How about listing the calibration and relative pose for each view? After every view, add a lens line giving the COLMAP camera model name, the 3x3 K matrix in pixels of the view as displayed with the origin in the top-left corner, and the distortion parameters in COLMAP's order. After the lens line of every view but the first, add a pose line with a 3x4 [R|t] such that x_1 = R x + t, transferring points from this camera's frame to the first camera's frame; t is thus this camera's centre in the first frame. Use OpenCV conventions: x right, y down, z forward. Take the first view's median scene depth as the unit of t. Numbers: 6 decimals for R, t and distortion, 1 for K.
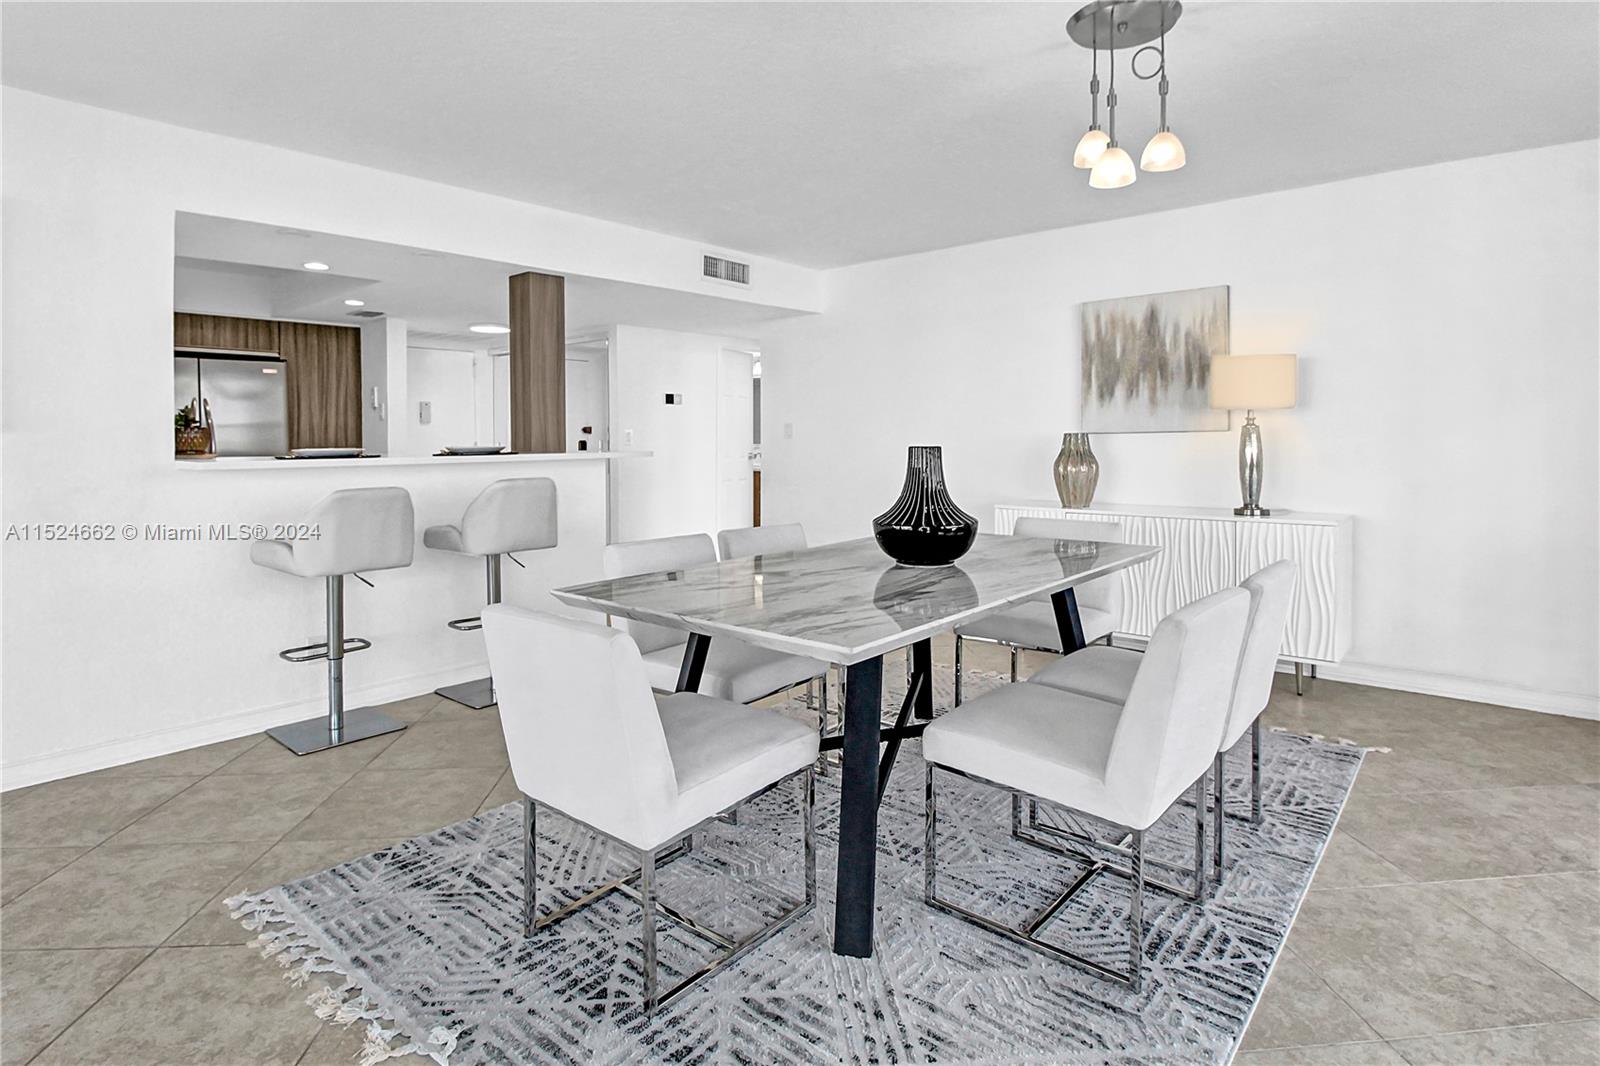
lens RADIAL K [[807.8, 0, 771.8], [0, 807.8, 450.2], [0, 0, 1]] dist [-0.026128, -0.000209]
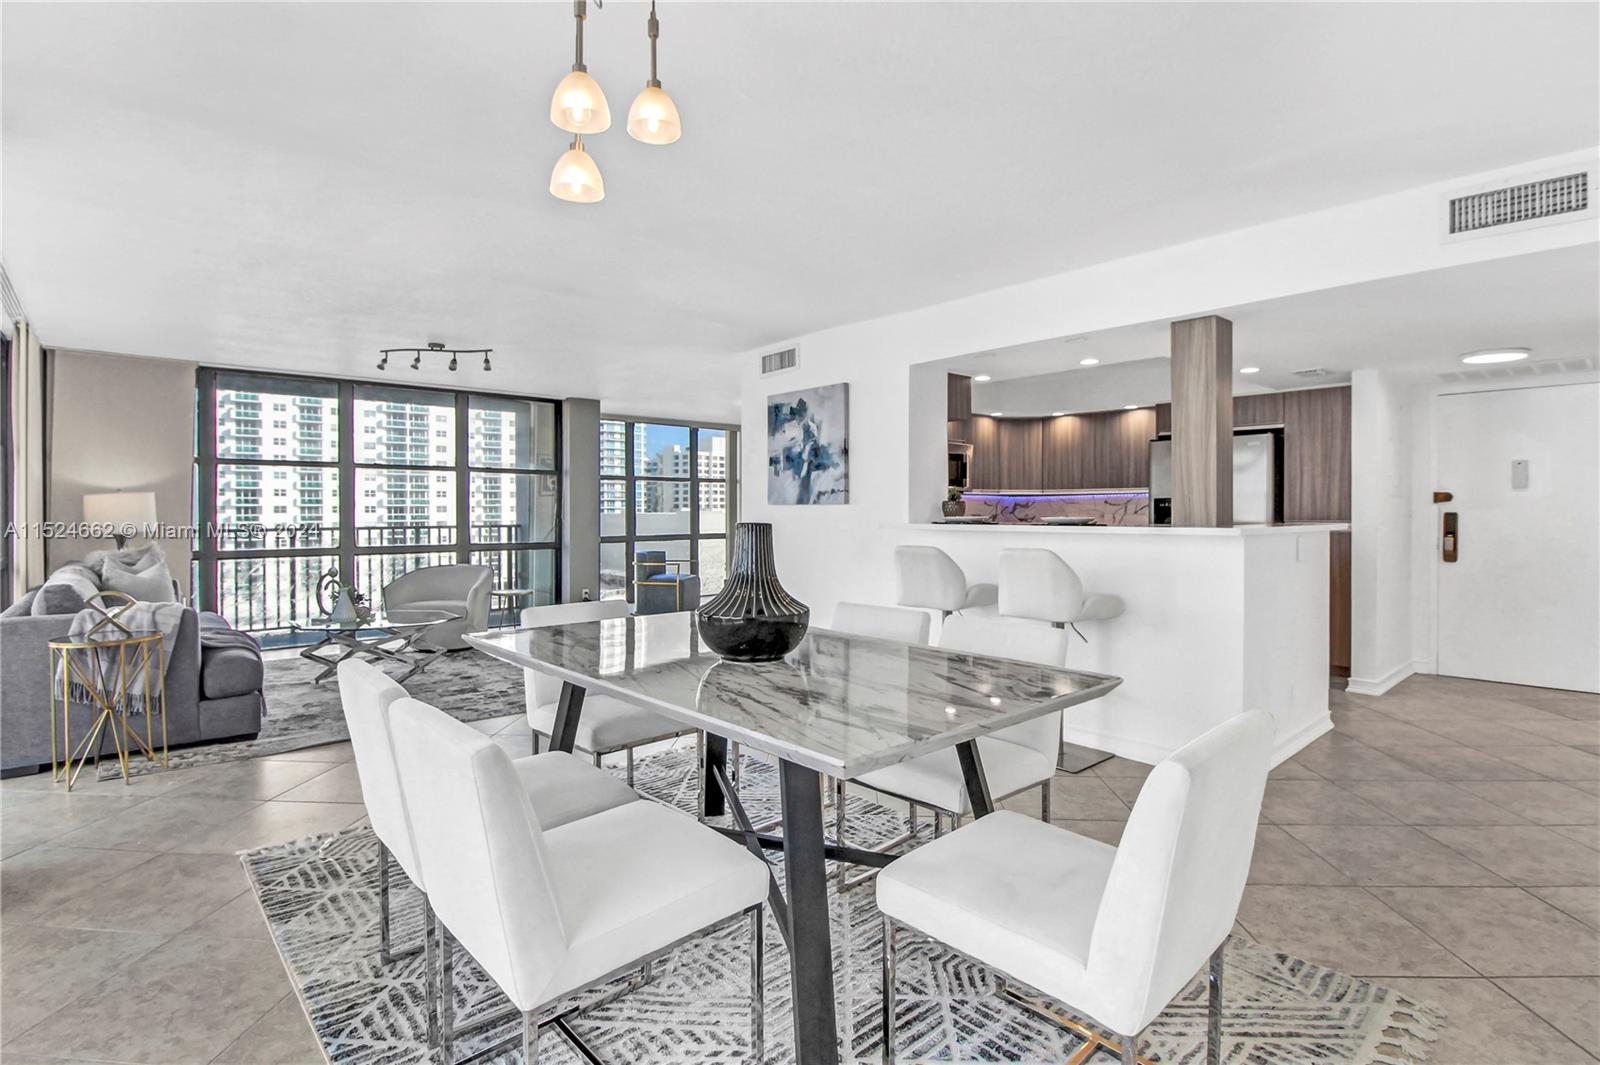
lens RADIAL K [[799.4, 0, 795.7], [0, 799.4, 515.1], [0, 0, 1]] dist [-0.020210, -0.000517]
pose [[-0.113671, 0.014414, -0.993414, 0.574021], [-0.014348, 0.999767, 0.016148, -0.015255], [0.993415, 0.016089, -0.113437, 0.632703]]
